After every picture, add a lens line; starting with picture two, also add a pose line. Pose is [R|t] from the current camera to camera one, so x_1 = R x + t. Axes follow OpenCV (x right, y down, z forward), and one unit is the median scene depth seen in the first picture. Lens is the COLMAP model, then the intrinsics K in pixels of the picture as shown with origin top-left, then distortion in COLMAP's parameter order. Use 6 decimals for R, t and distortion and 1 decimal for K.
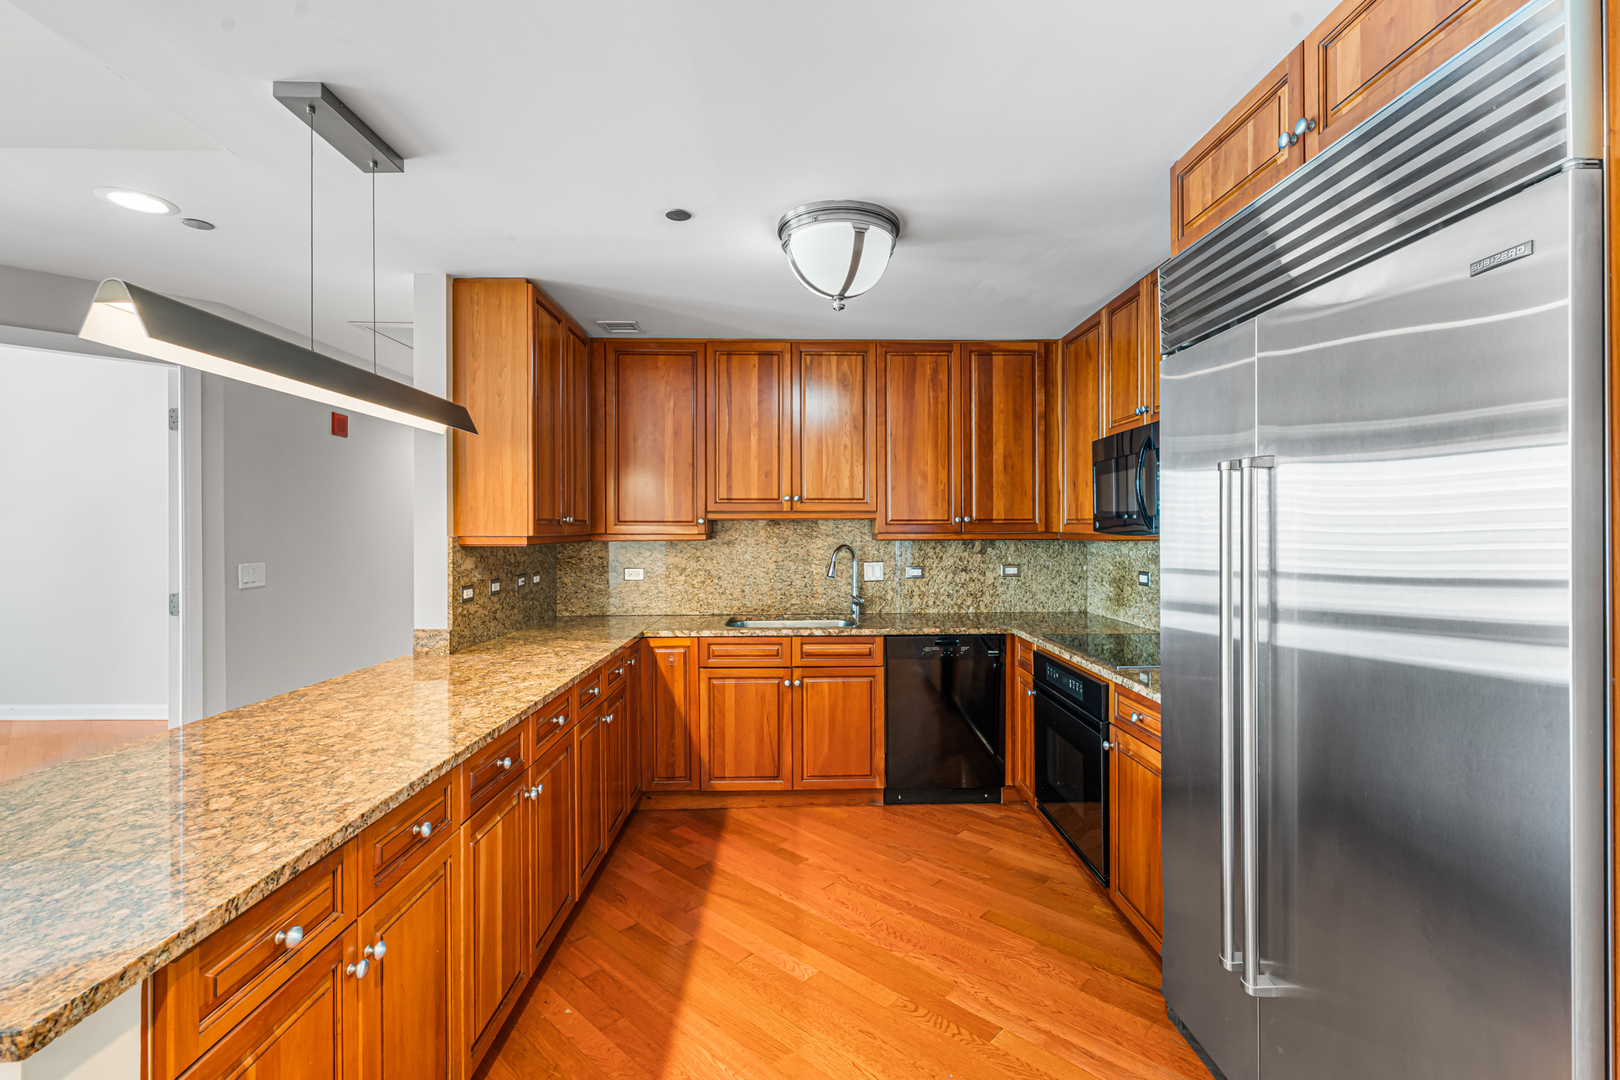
lens RADIAL K [[718.8, 0, 812.9], [0, 718.8, 530.5], [0, 0, 1]] dist [-0.002978, -0.000860]
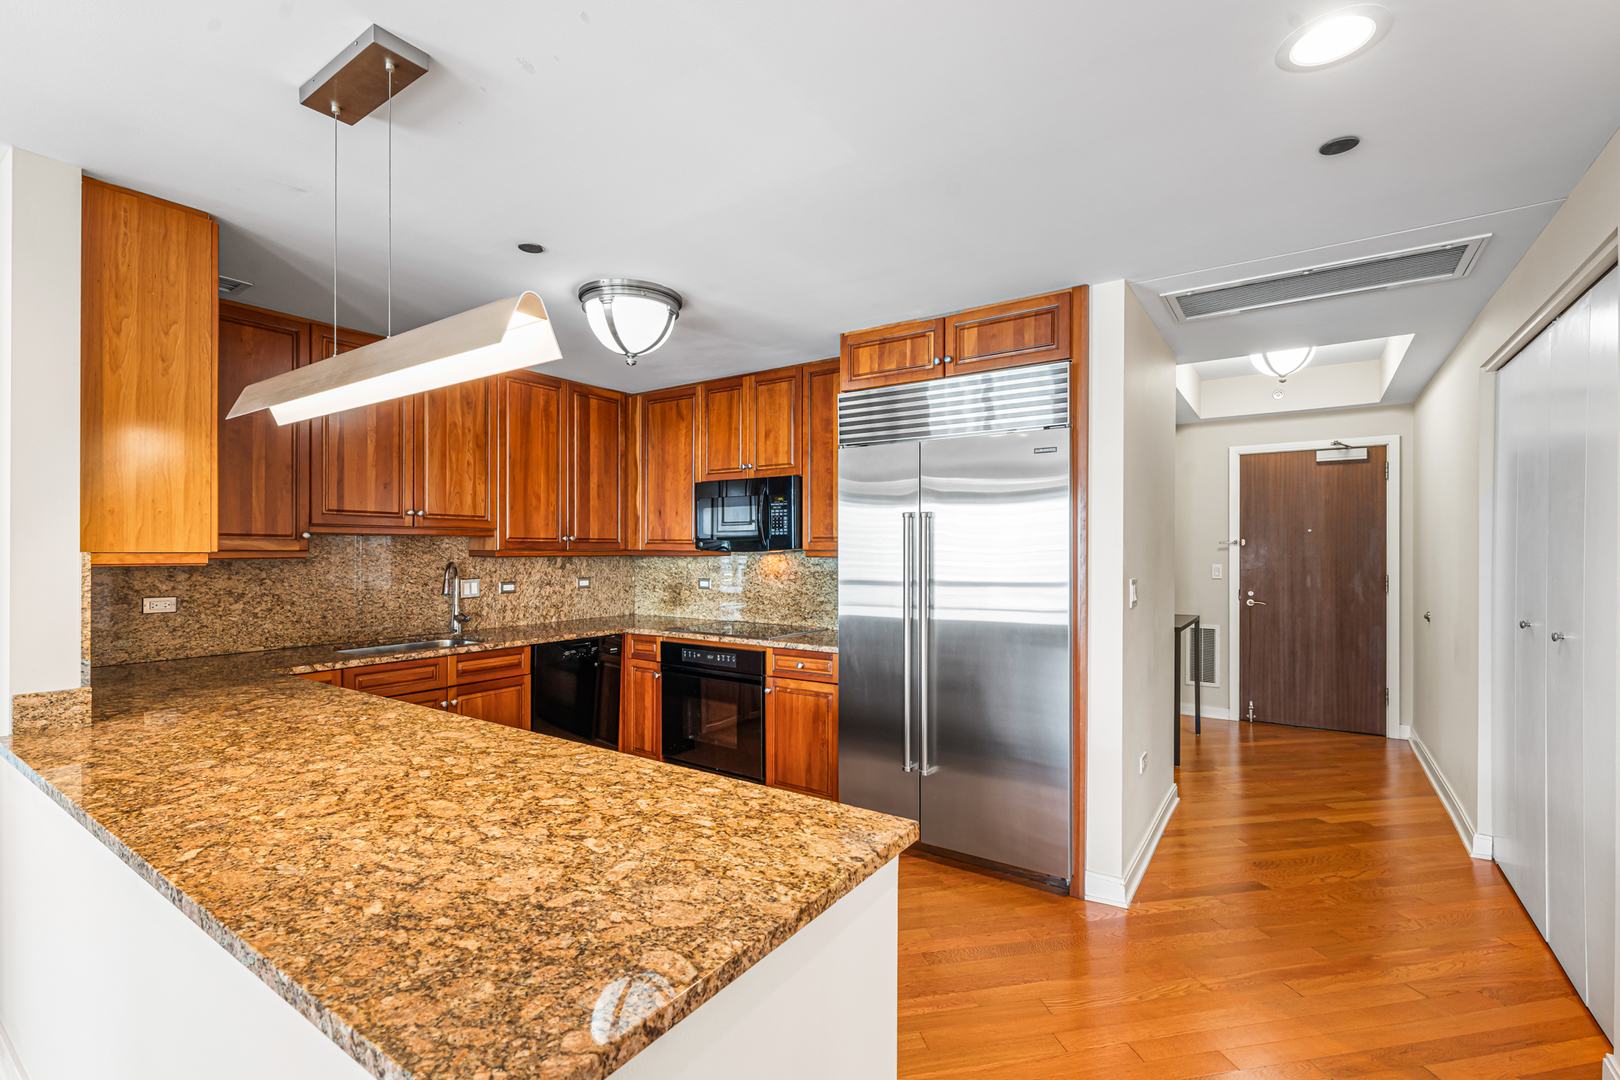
lens RADIAL K [[718.8, 0, 812.6], [0, 718.8, 549.0], [0, 0, 1]] dist [-0.002978, -0.000860]
pose [[0.582888, 0.004221, 0.812541, -0.491233], [-0.003413, 0.999990, -0.002746, 0.003344], [-0.812545, -0.001173, 0.582897, 0.027867]]
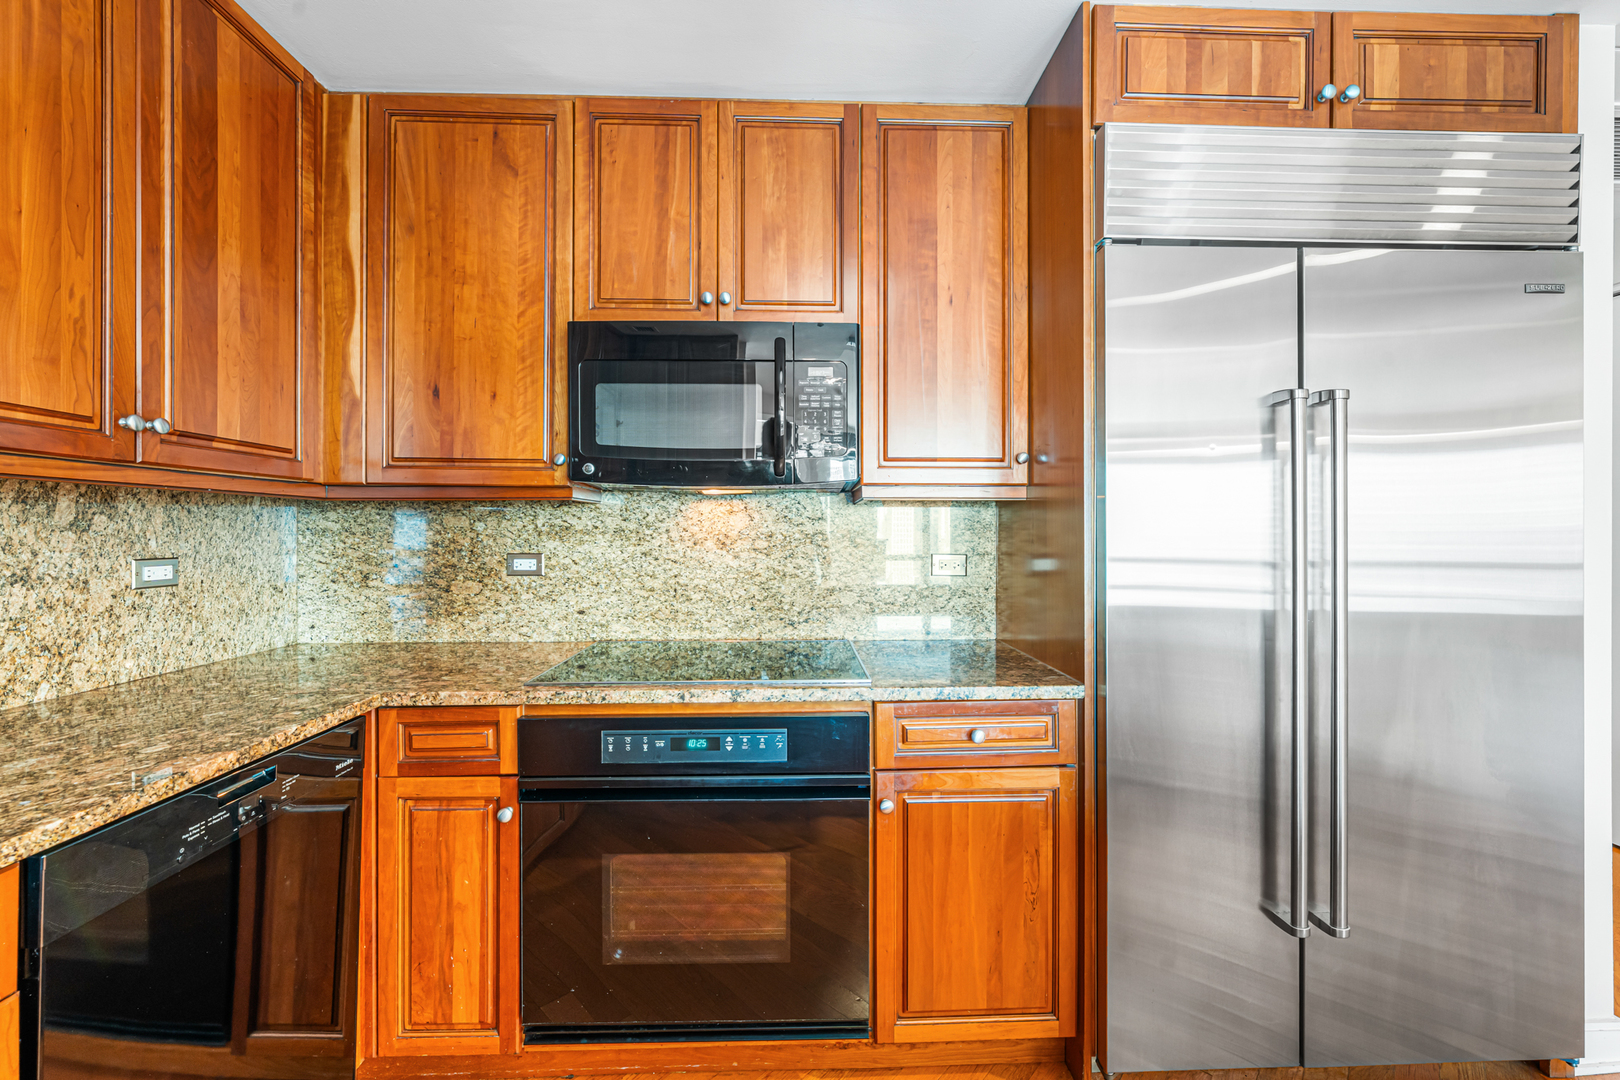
lens RADIAL K [[650.5, 0, 809.6], [0, 650.5, 533.0], [0, 0, 1]] dist [-0.000562, 0.000208]
pose [[-0.014060, 0.004436, 0.999891, -0.106871], [0.001137, 0.999990, -0.004420, 0.038454], [-0.999901, 0.001074, -0.014064, 0.692731]]
